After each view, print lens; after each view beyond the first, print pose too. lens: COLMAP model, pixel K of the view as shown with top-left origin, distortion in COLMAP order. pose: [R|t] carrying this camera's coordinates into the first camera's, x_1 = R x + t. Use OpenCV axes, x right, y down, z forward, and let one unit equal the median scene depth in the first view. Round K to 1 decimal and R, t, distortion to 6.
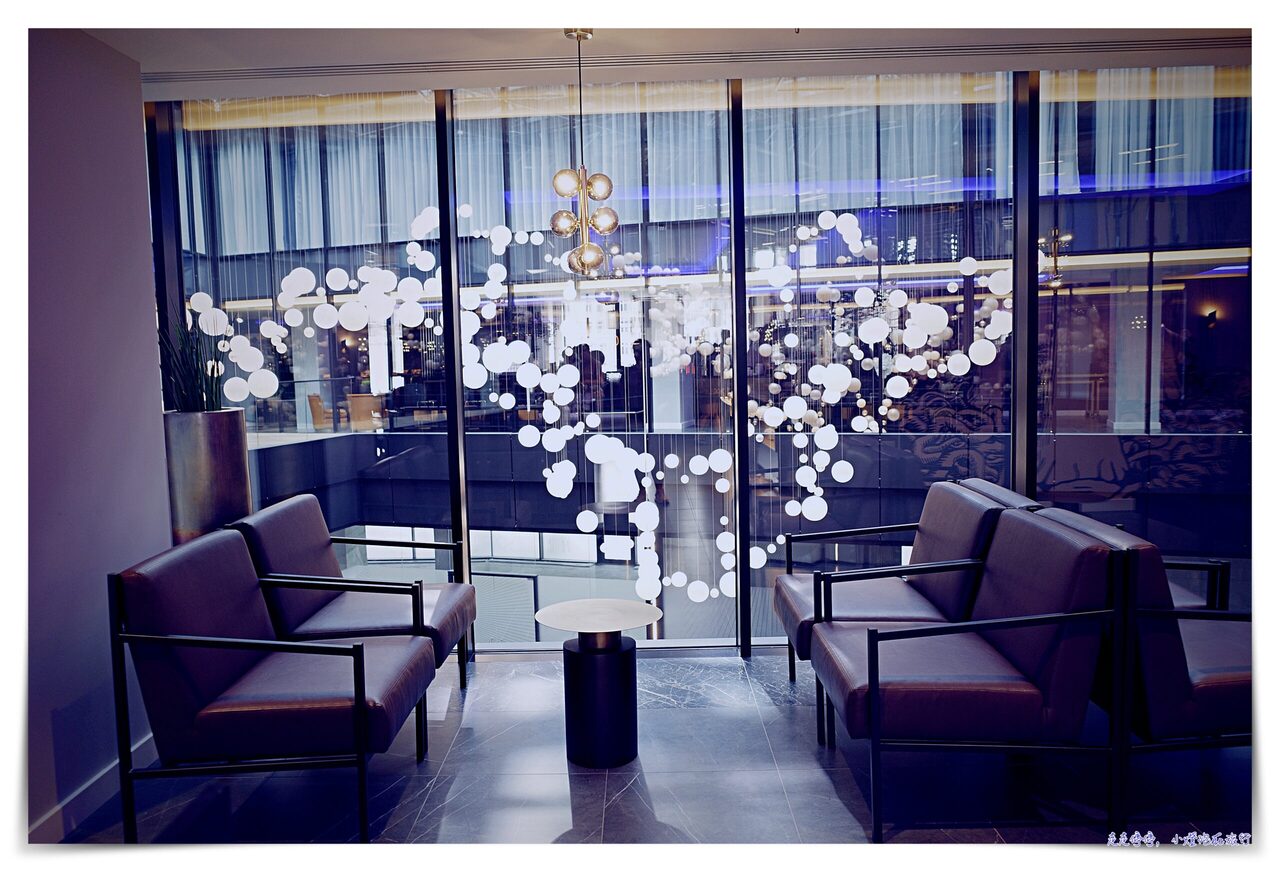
lens RADIAL K [[957.5, 0, 638.9], [0, 957.5, 433.3], [0, 0, 1]] dist [0.002554, 0.001212]
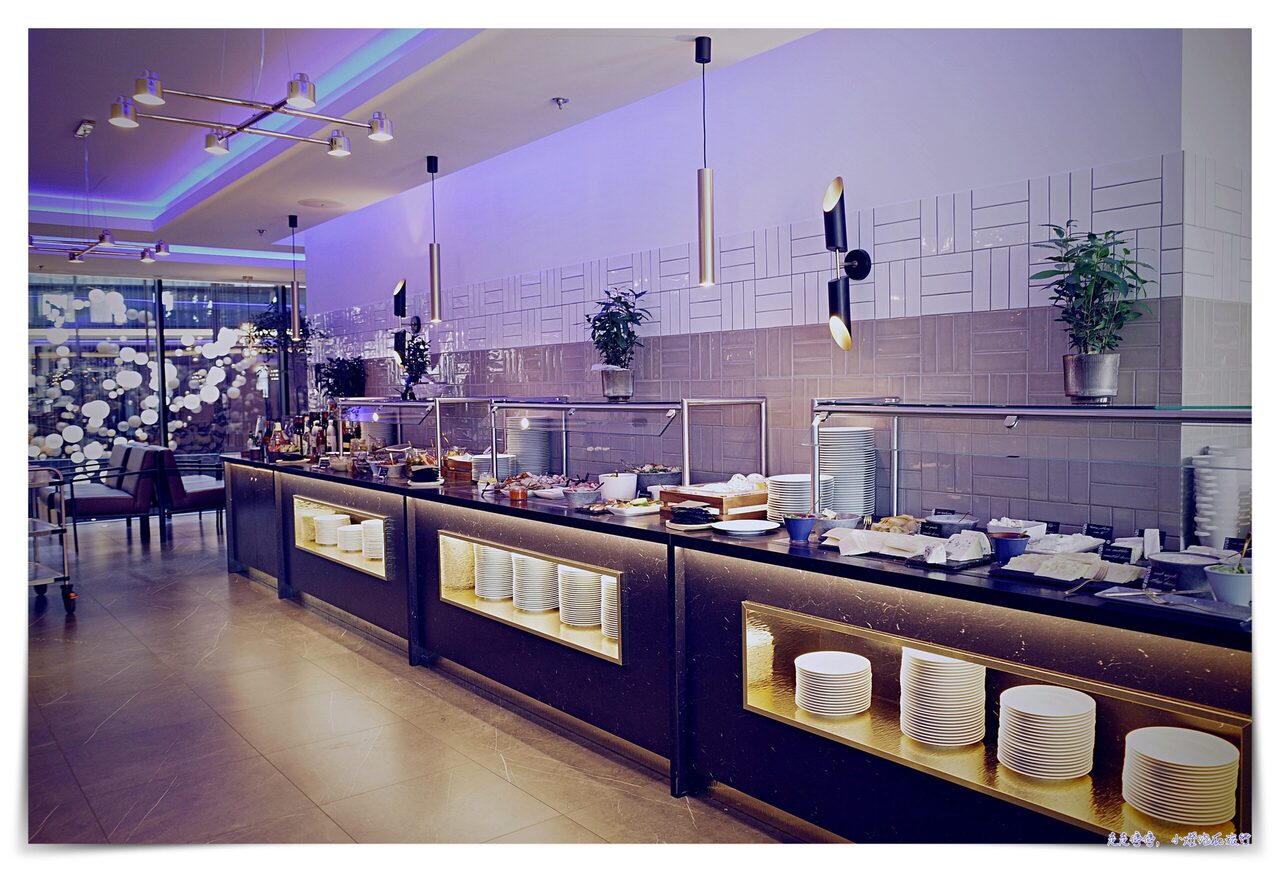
lens RADIAL K [[957.5, 0, 641.1], [0, 957.5, 431.9], [0, 0, 1]] dist [0.002554, 0.001212]
pose [[0.779604, -0.012224, 0.626154, -0.064311], [0.043187, 0.998479, -0.034278, 0.055142], [-0.624782, 0.053765, 0.778946, -0.607427]]
